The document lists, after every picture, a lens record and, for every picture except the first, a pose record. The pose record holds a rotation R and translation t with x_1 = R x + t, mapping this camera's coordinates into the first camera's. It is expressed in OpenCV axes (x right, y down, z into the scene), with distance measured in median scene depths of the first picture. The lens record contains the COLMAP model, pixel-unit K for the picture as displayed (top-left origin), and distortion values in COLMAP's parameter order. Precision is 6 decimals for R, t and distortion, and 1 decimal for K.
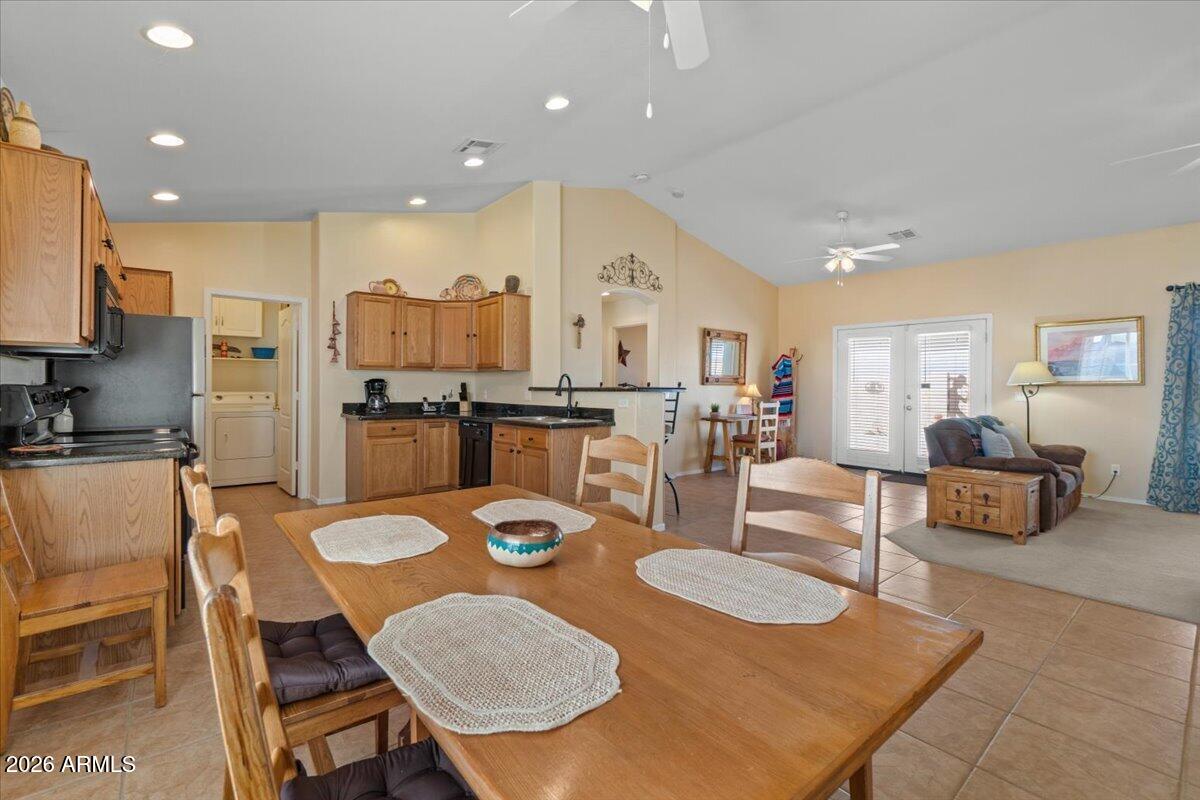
lens RADIAL K [[521.7, 0, 594.9], [0, 521.7, 386.9], [0, 0, 1]] dist [0.001042, 0.000537]
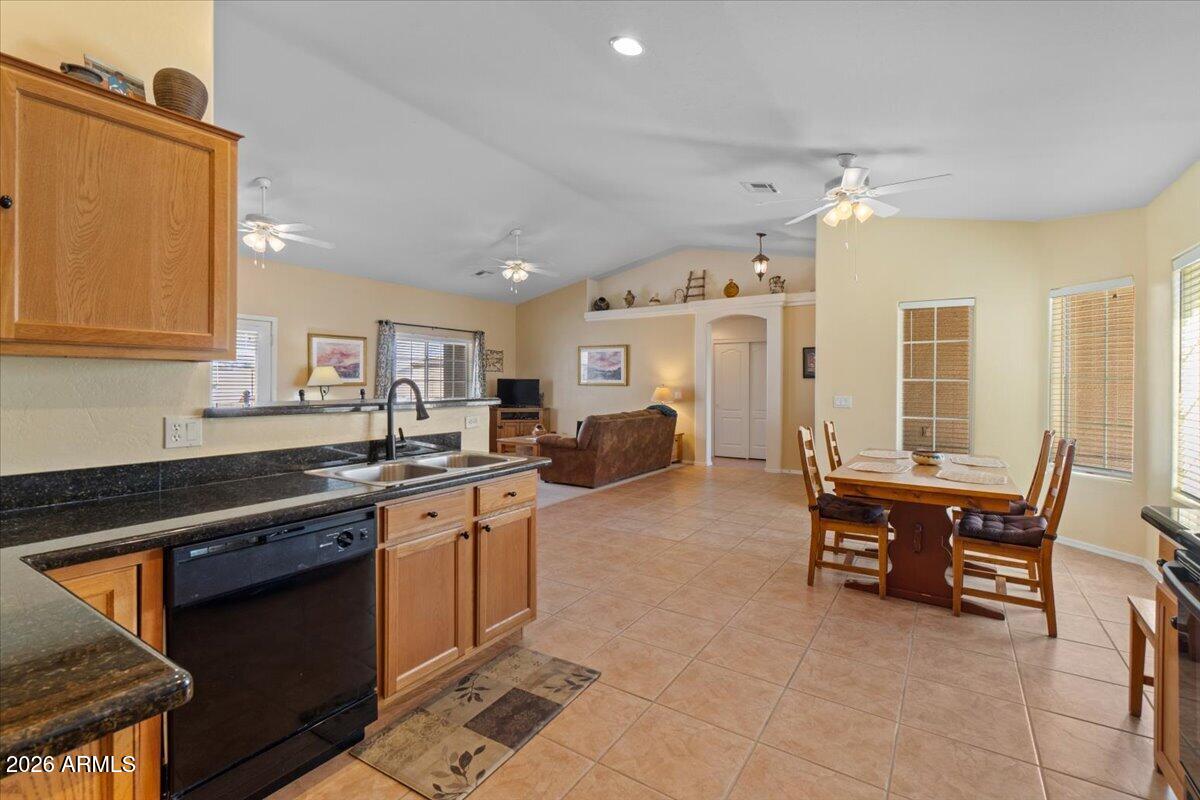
lens RADIAL K [[538.7, 0, 595.3], [0, 538.7, 384.4], [0, 0, 1]] dist [-0.000298, -0.000385]
pose [[-0.294674, -0.007497, 0.955569, -0.509576], [-0.006201, 0.999963, 0.005933, -0.017764], [-0.955578, -0.004177, -0.294709, 0.769171]]
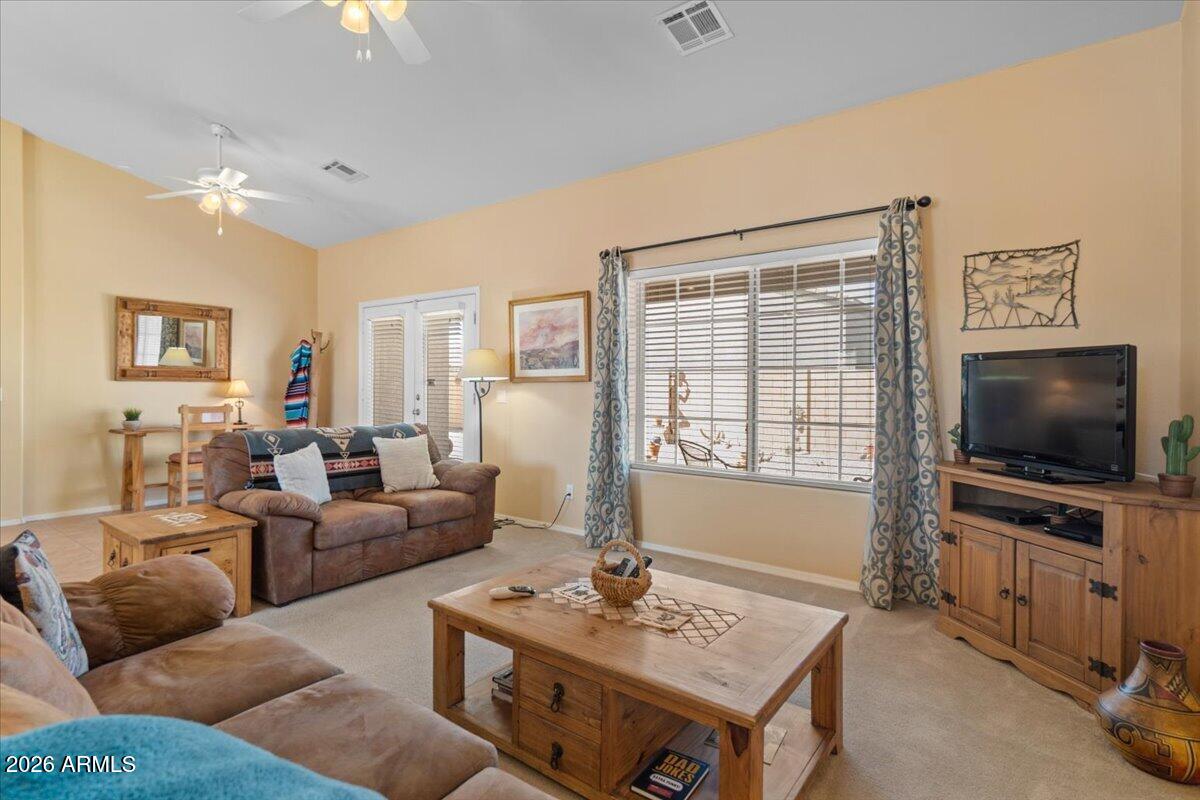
lens RADIAL K [[584.2, 0, 593.2], [0, 584.2, 389.9], [0, 0, 1]] dist [0.002302, 0.000041]
pose [[0.973468, -0.000011, 0.228823, 0.792651], [-0.001349, 0.999982, 0.005787, 0.003919], [-0.228819, -0.005942, 0.973451, 0.152331]]
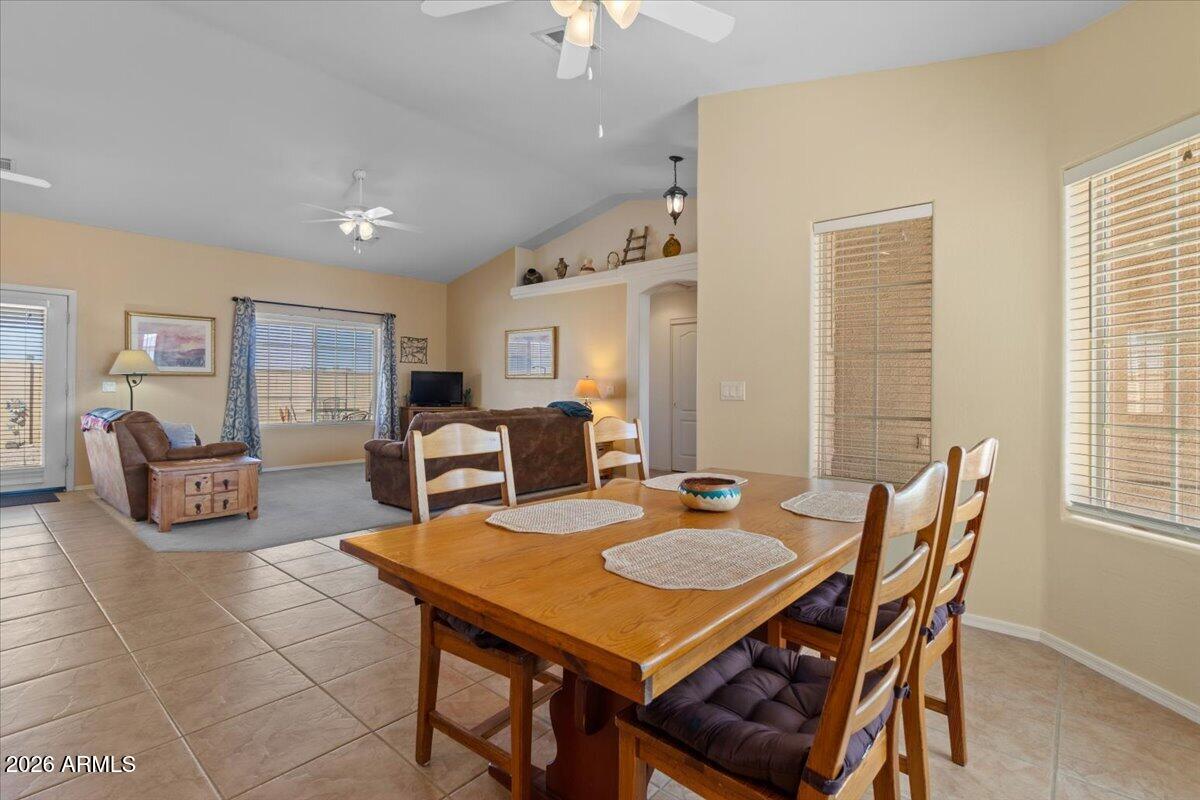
lens RADIAL K [[559.8, 0, 593.4], [0, 559.8, 385.7], [0, 0, 1]] dist [-0.006551, -0.000438]
pose [[-0.162534, -0.001385, 0.986702, -0.313790], [-0.007427, 0.999972, 0.000180, 0.010654], [-0.986675, -0.007299, -0.162540, 0.330678]]
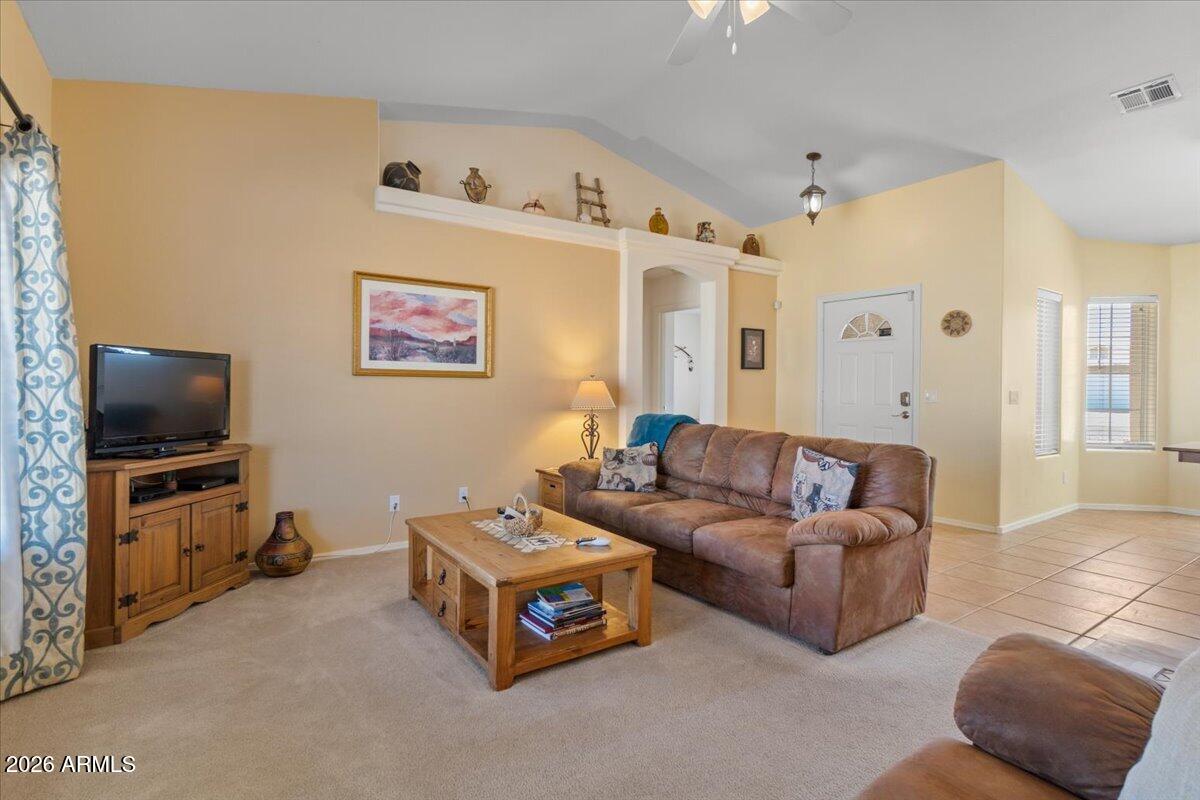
lens RADIAL K [[582.2, 0, 589.3], [0, 582.2, 390.1], [0, 0, 1]] dist [-0.002512, 0.000004]
pose [[-0.995532, -0.011317, 0.093748, 0.784892], [-0.010492, 0.999902, 0.009283, 0.003649], [-0.093844, 0.008258, -0.995553, 0.978441]]
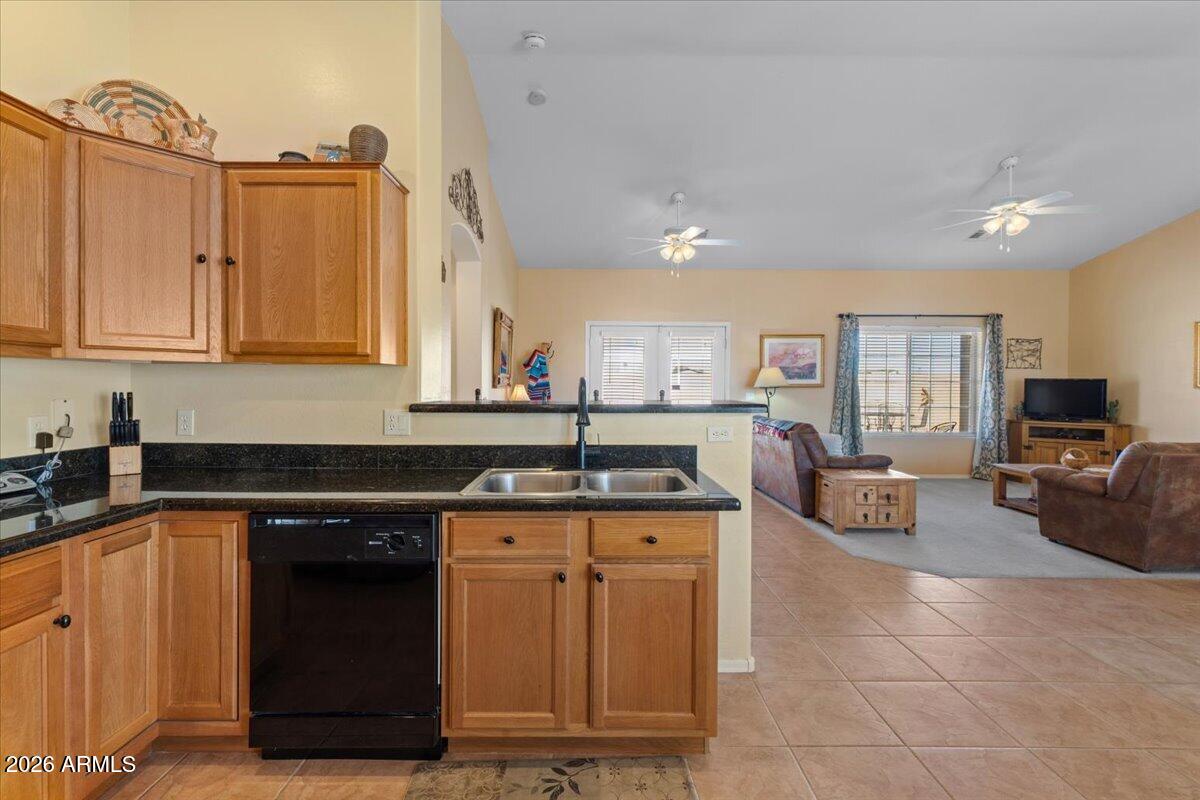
lens RADIAL K [[538.0, 0, 592.7], [0, 538.0, 391.0], [0, 0, 1]] dist [0.001464, 0.000824]
pose [[0.634835, -0.012877, 0.772540, -0.335746], [-0.001421, 0.999840, 0.017833, -0.016030], [-0.772646, -0.012419, 0.634715, 0.544265]]
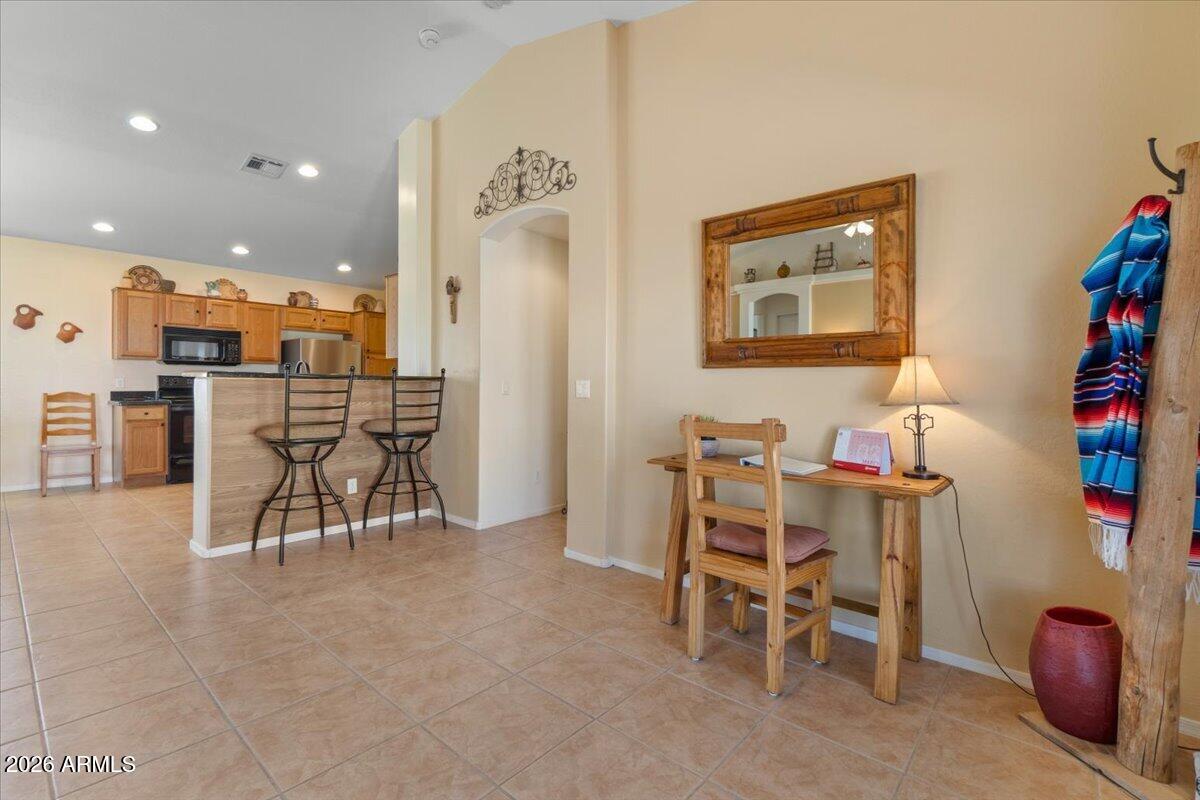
lens RADIAL K [[538.0, 0, 592.7], [0, 538.0, 391.0], [0, 0, 1]] dist [0.001464, 0.000824]
pose [[0.152258, 0.006248, -0.988321, 0.738285], [-0.009773, 0.999941, 0.004816, 0.015849], [0.988292, 0.008925, 0.152310, 1.068285]]
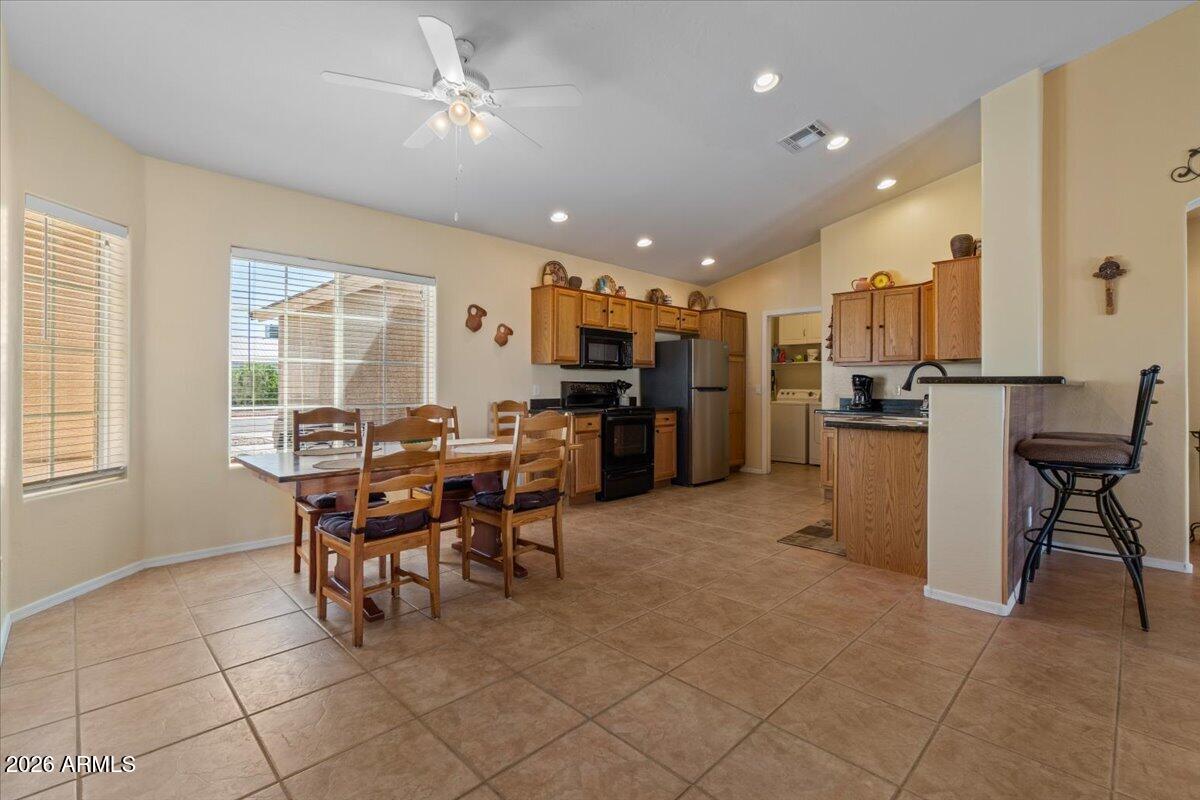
lens RADIAL K [[535.6, 0, 590.8], [0, 535.6, 387.6], [0, 0, 1]] dist [0.001479, 0.000310]
pose [[0.082545, -0.002519, -0.996584, 0.524716], [-0.002123, 0.999994, -0.002703, 0.012469], [0.996585, 0.002339, 0.082540, 0.355951]]
